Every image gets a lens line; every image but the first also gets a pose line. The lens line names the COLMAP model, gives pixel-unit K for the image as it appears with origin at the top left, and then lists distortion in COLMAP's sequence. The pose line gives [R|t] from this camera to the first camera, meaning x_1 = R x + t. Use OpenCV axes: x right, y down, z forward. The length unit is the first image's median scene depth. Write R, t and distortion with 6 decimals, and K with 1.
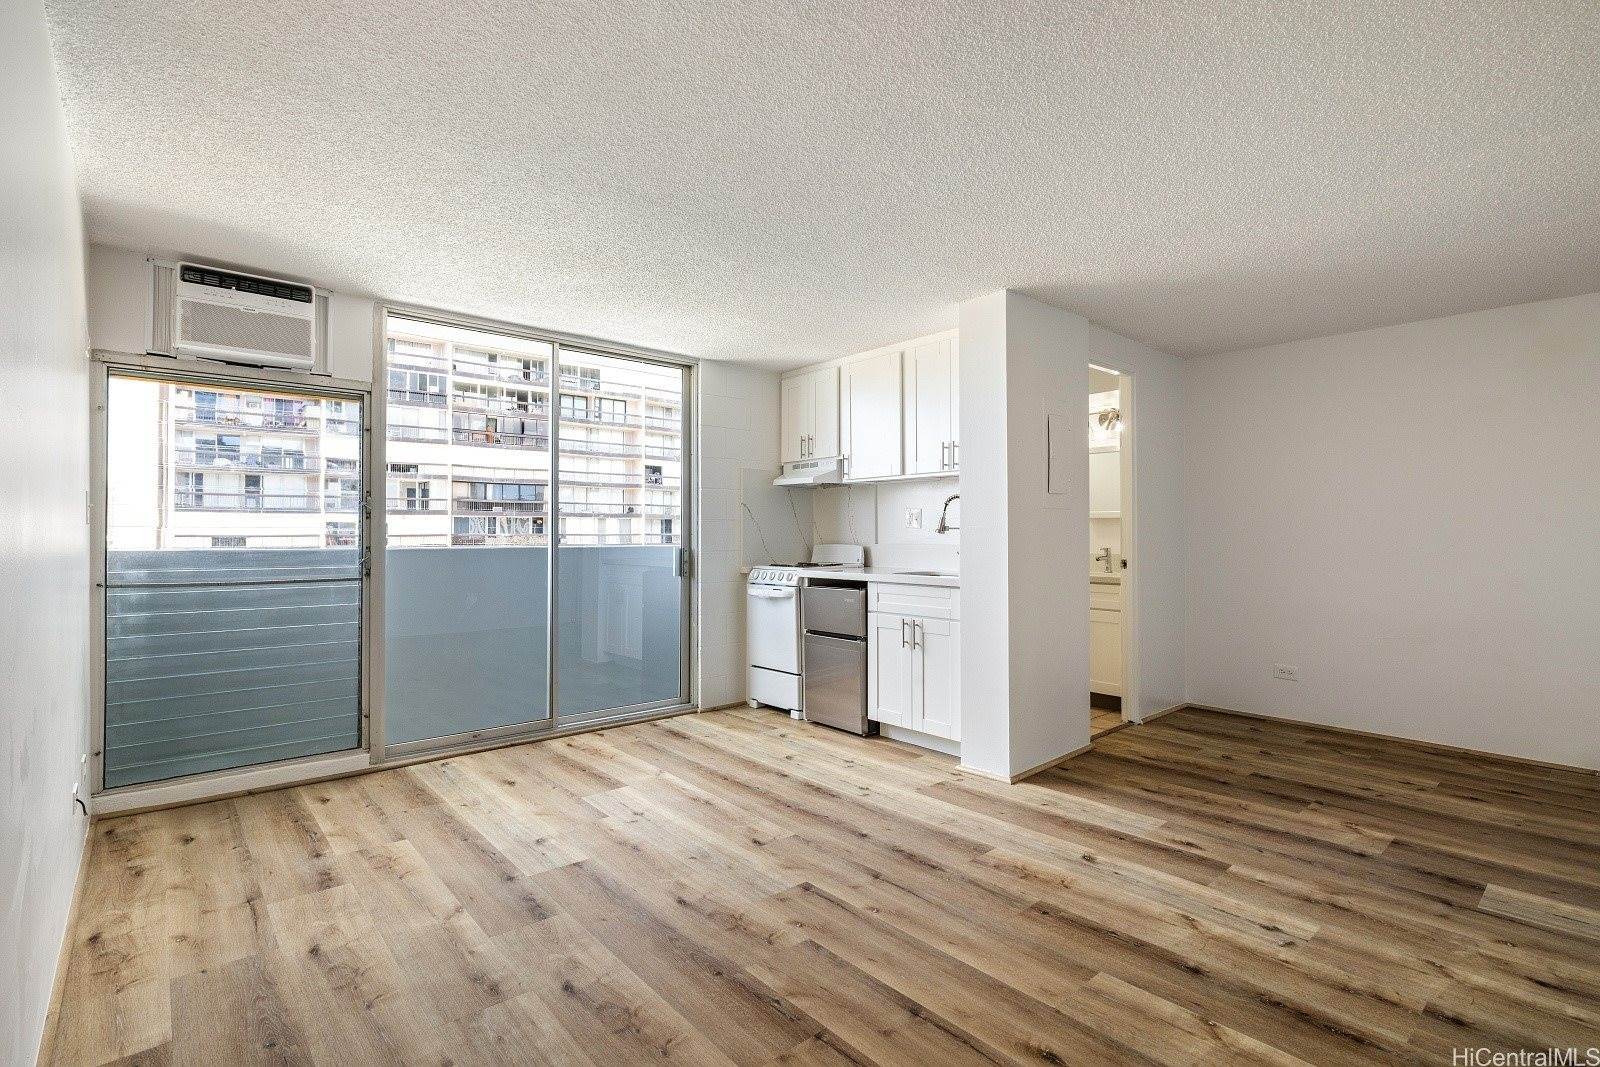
lens RADIAL K [[748.1, 0, 803.2], [0, 748.1, 523.1], [0, 0, 1]] dist [-0.006112, 0.000822]
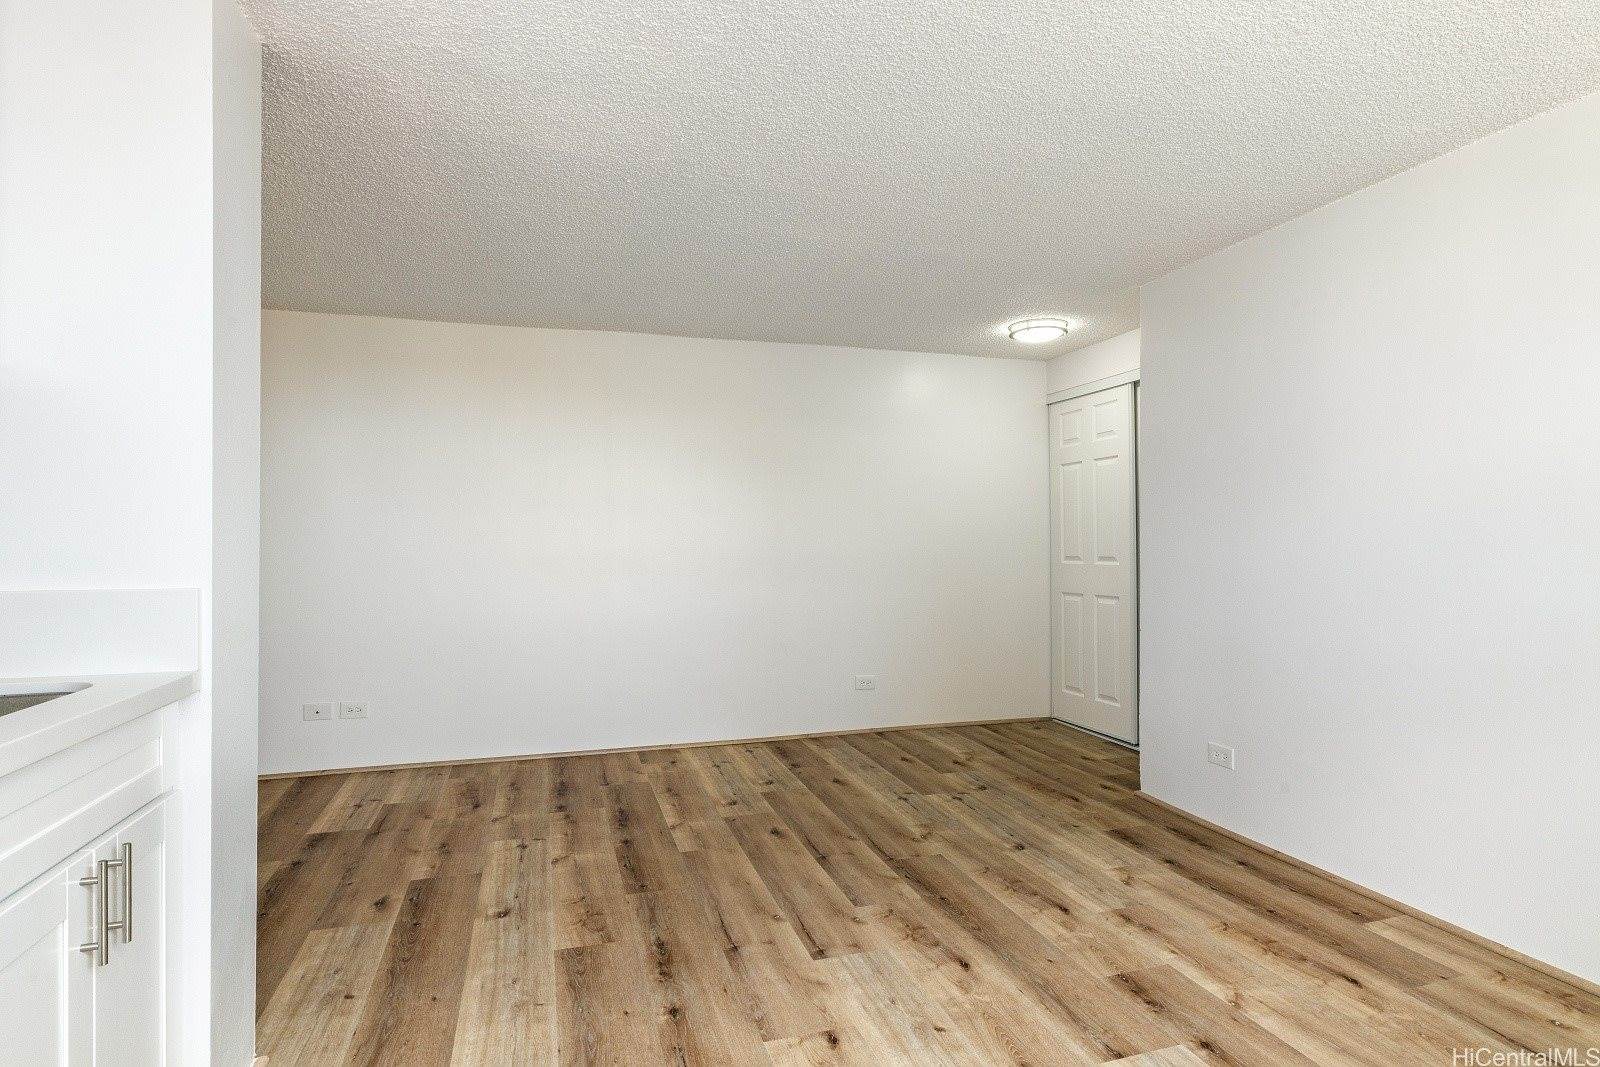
lens RADIAL K [[841.4, 0, 805.8], [0, 841.4, 531.5], [0, 0, 1]] dist [-0.001377, -0.001142]
pose [[-0.916706, 0.007466, 0.399492, -0.292387], [-0.001776, 0.999739, -0.022758, 0.014958], [-0.399557, -0.021572, -0.916454, 1.491599]]
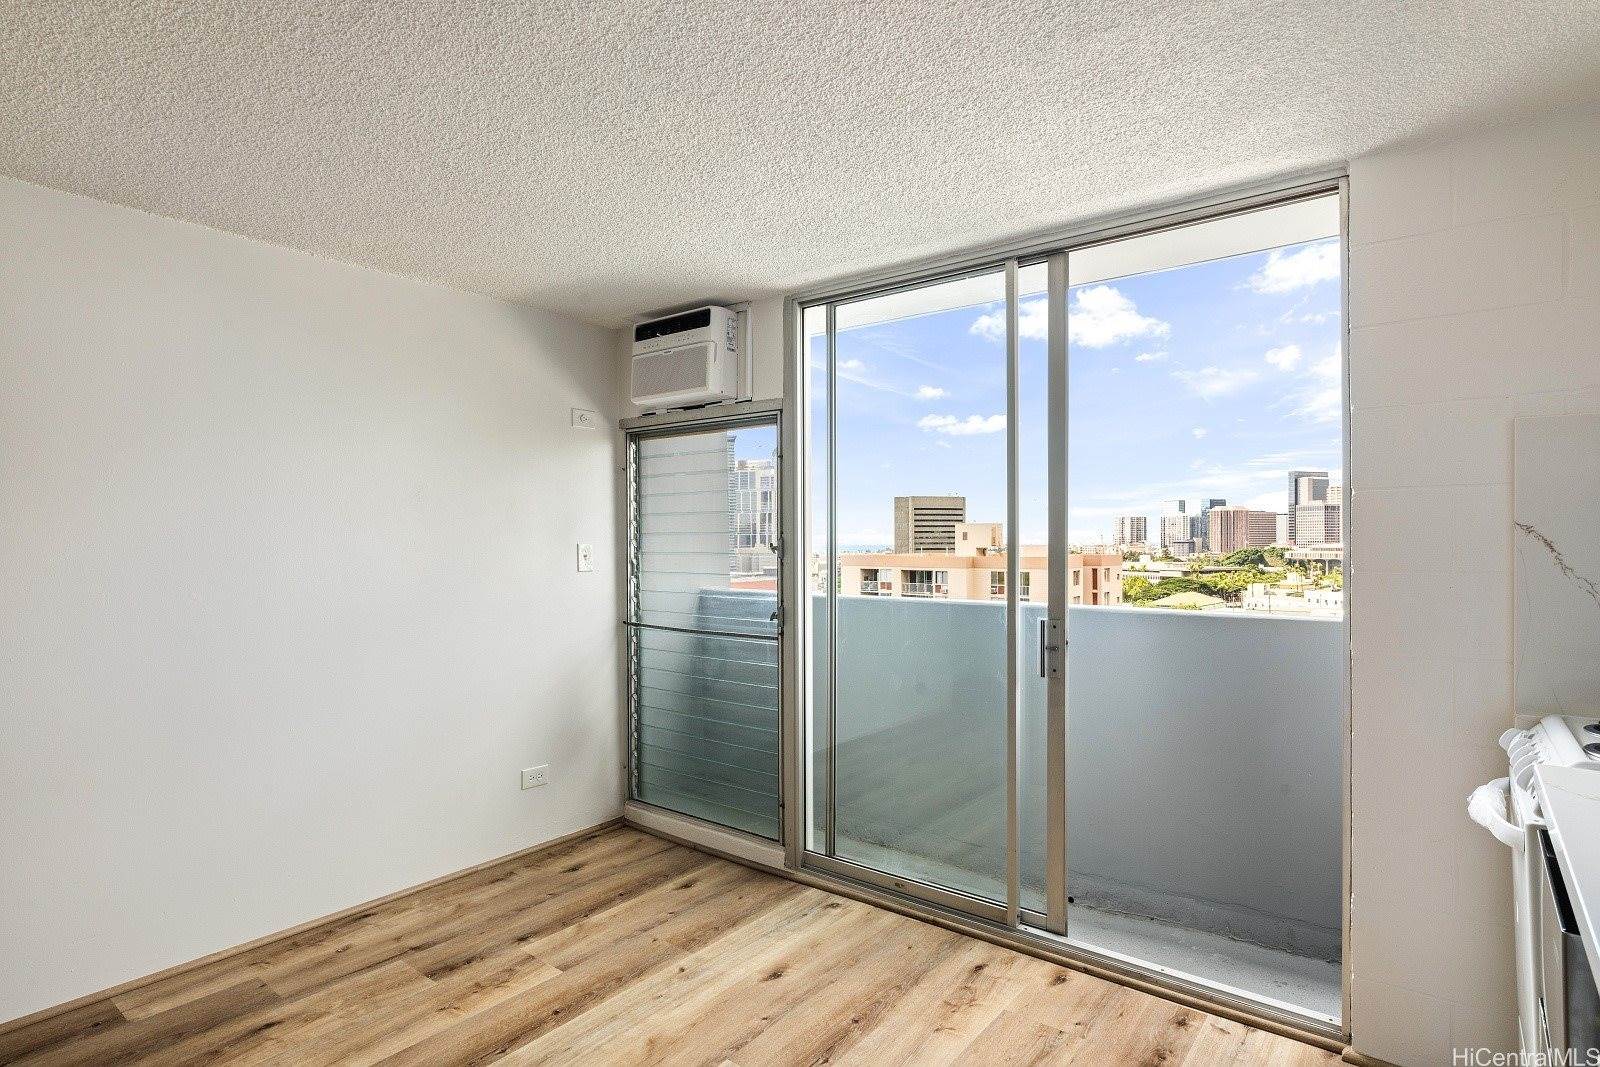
lens RADIAL K [[836.2, 0, 803.1], [0, 836.2, 538.3], [0, 0, 1]] dist [-0.000678, 0.000060]
pose [[0.187686, -0.004192, -0.982220, 0.371502], [0.015965, 0.999872, -0.001217, -0.038946], [0.982099, -0.015453, 0.187729, 0.979517]]
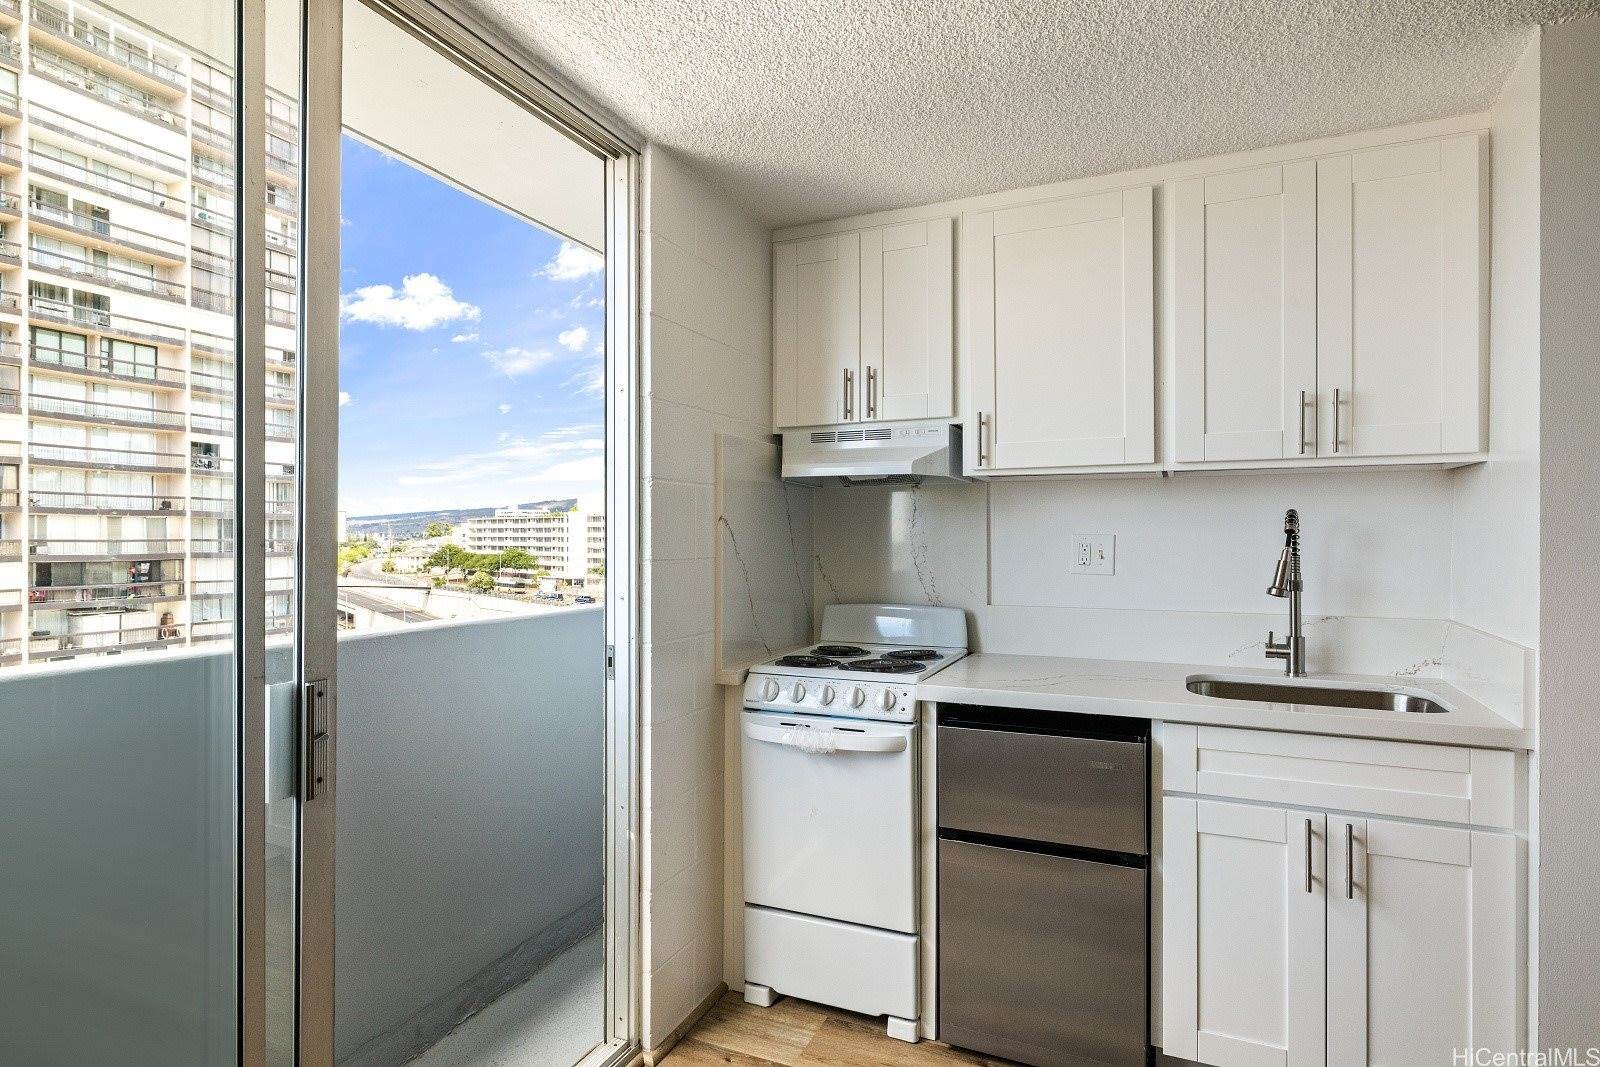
lens RADIAL K [[836.2, 0, 803.1], [0, 836.2, 538.3], [0, 0, 1]] dist [-0.000678, 0.000060]
pose [[0.907702, 0.000807, 0.419615, -0.378758], [-0.007339, 0.999876, 0.013952, -0.034890], [-0.419552, -0.015743, 0.907595, 0.892912]]
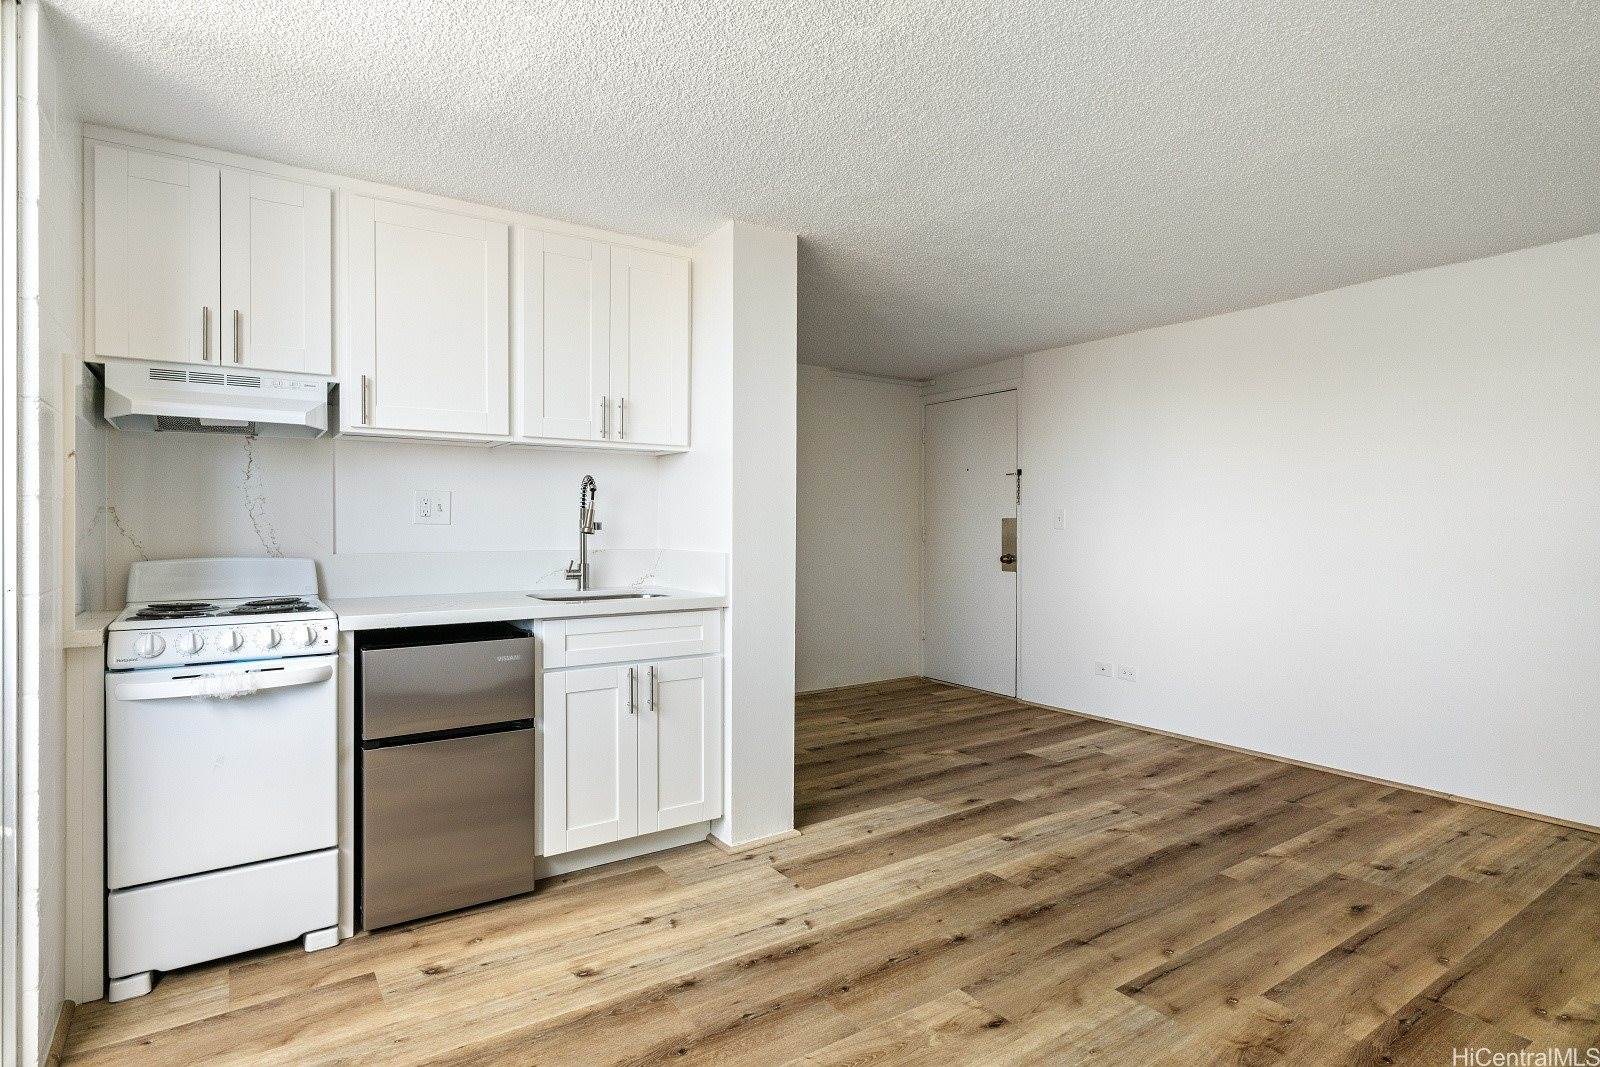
lens RADIAL K [[841.4, 0, 805.8], [0, 841.4, 531.5], [0, 0, 1]] dist [-0.001377, -0.001142]
pose [[0.111899, -0.006624, 0.993698, -0.706765], [-0.015427, 0.999846, 0.008402, 0.003262], [-0.993600, -0.016270, 0.111779, 0.973415]]
